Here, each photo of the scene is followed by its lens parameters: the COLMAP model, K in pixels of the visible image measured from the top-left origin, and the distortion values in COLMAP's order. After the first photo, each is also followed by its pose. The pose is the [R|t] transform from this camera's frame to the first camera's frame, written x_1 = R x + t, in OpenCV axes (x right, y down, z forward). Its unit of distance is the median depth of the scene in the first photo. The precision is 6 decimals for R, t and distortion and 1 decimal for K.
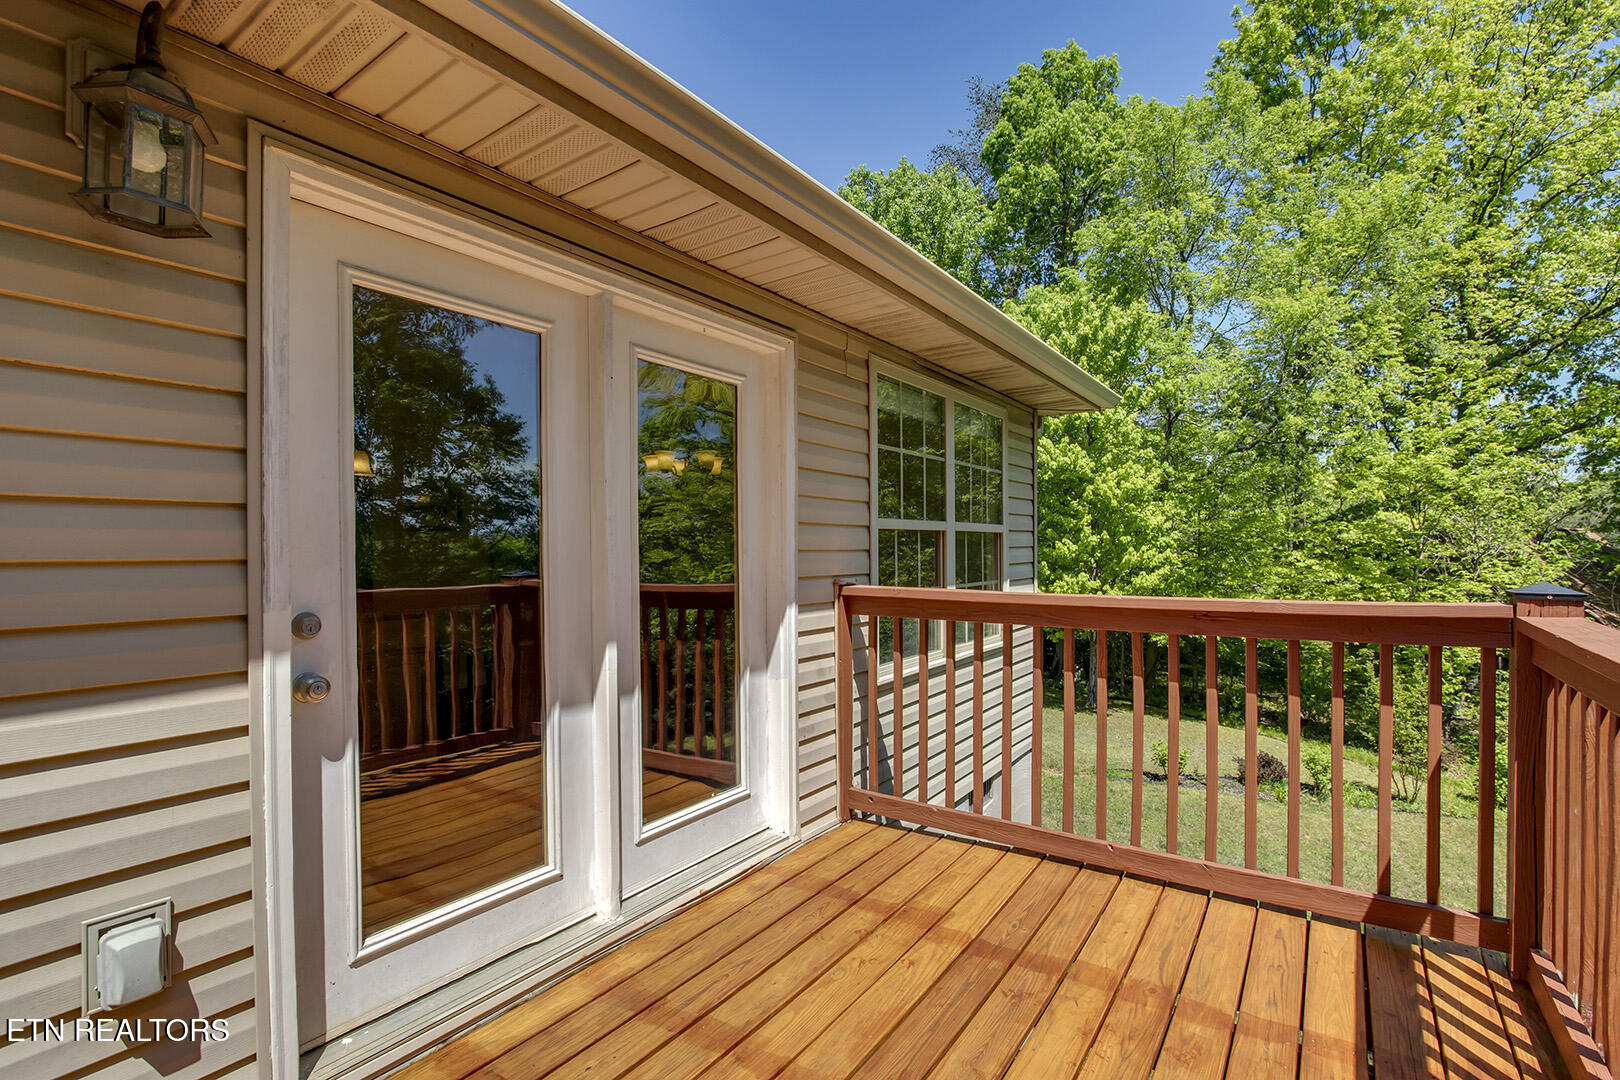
lens RADIAL K [[752.6, 0, 813.1], [0, 752.6, 547.6], [0, 0, 1]] dist [-0.018467, 0.000650]
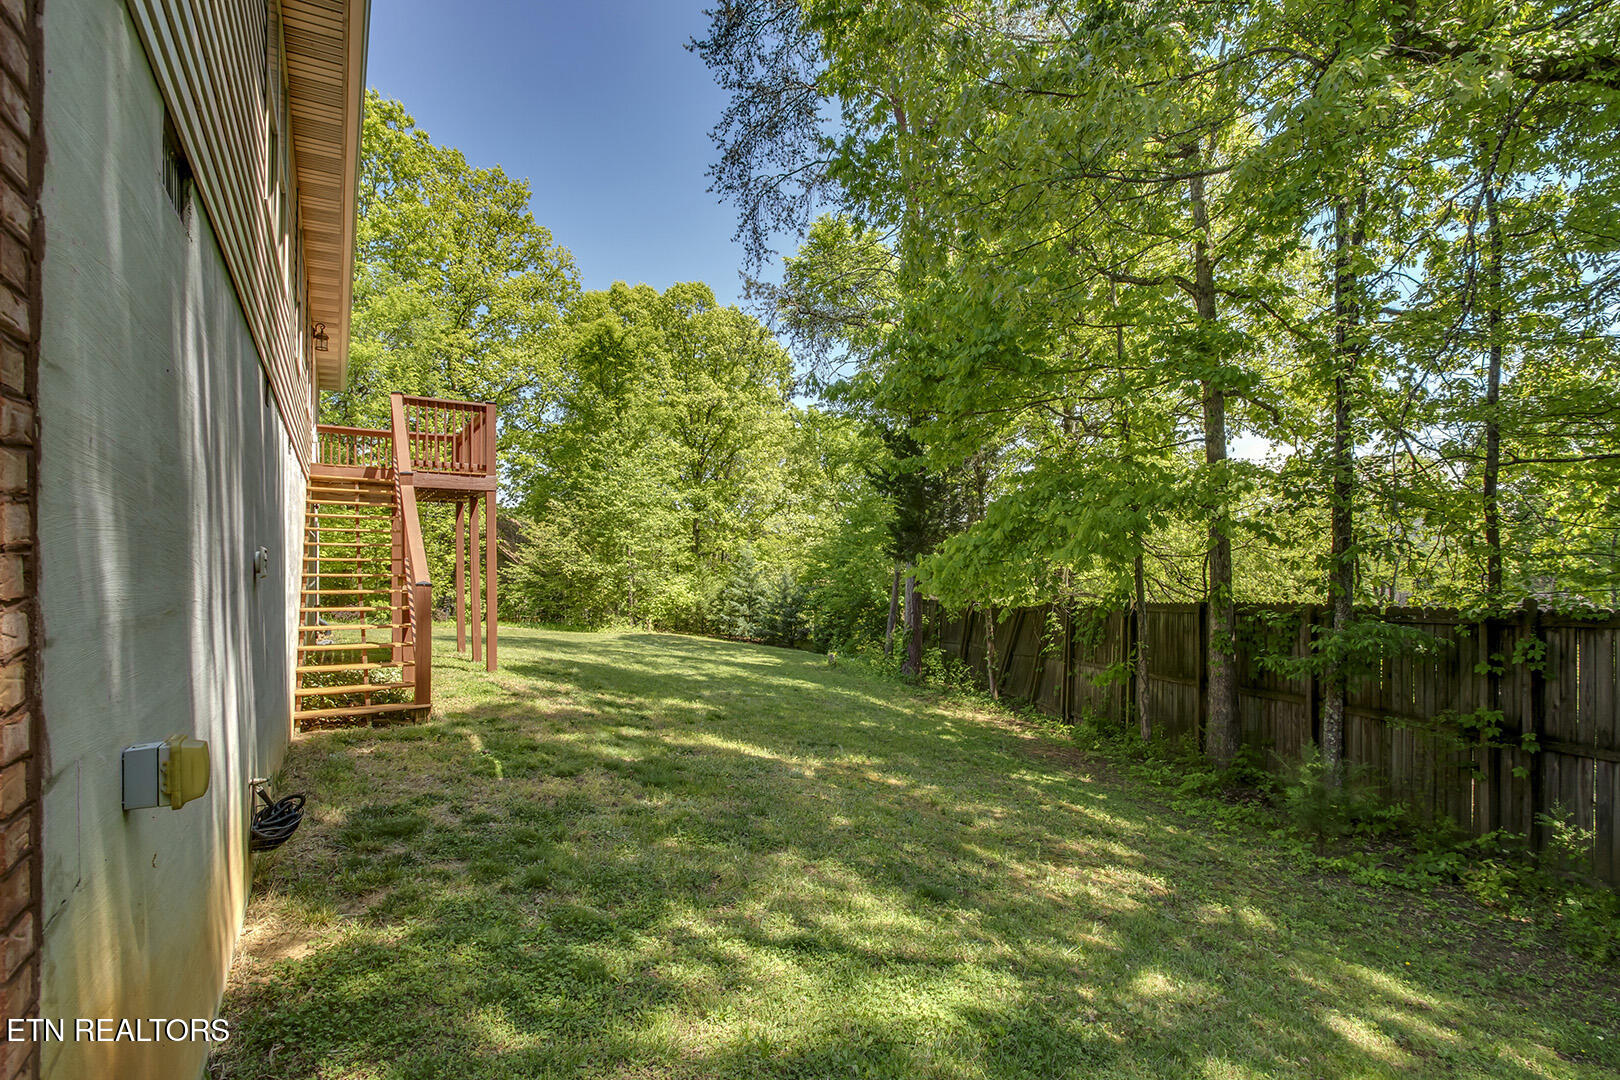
lens RADIAL K [[752.6, 0, 826.0], [0, 752.6, 573.2], [0, 0, 1]] dist [-0.018467, 0.000650]
pose [[0.379579, -0.012350, 0.925077, -0.672501], [0.001577, 0.999918, 0.012702, 0.209234], [-0.925158, -0.003362, 0.379568, -0.785967]]
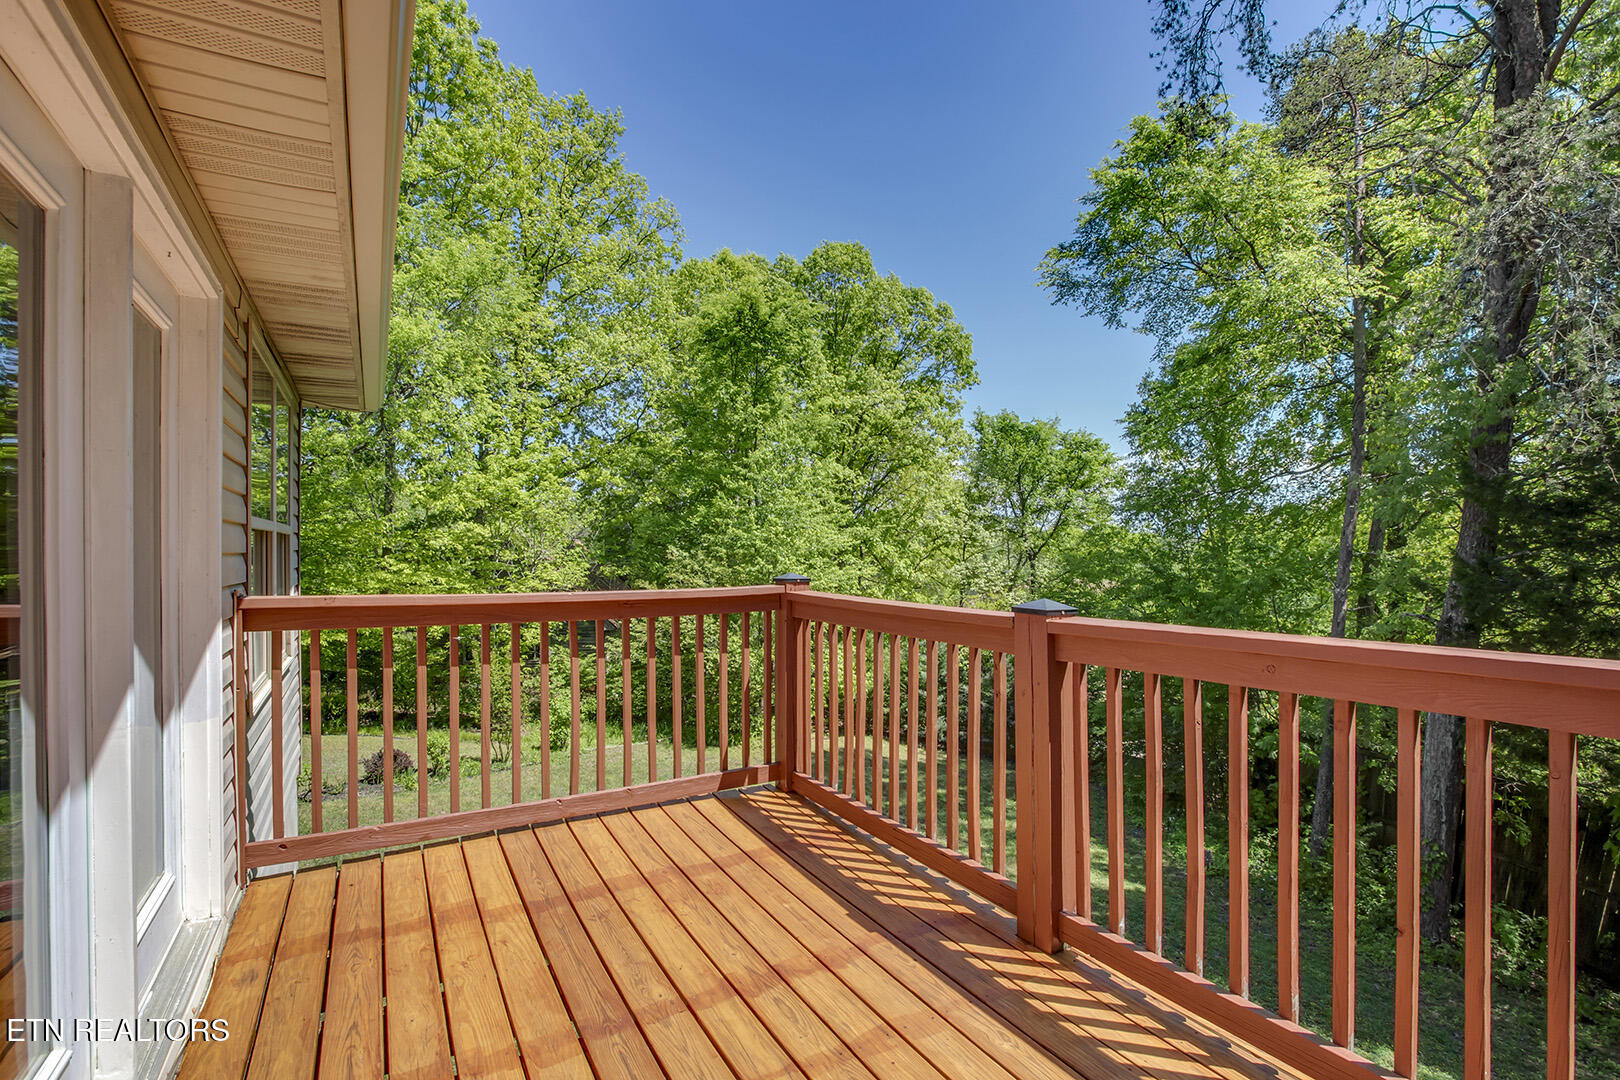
lens RADIAL K [[752.6, 0, 811.9], [0, 752.6, 547.3], [0, 0, 1]] dist [-0.018467, 0.000650]
pose [[0.420868, 0.011213, 0.907053, -0.107786], [-0.004953, 0.999937, -0.010063, 0.000425], [-0.907108, -0.000258, 0.420897, 0.025366]]
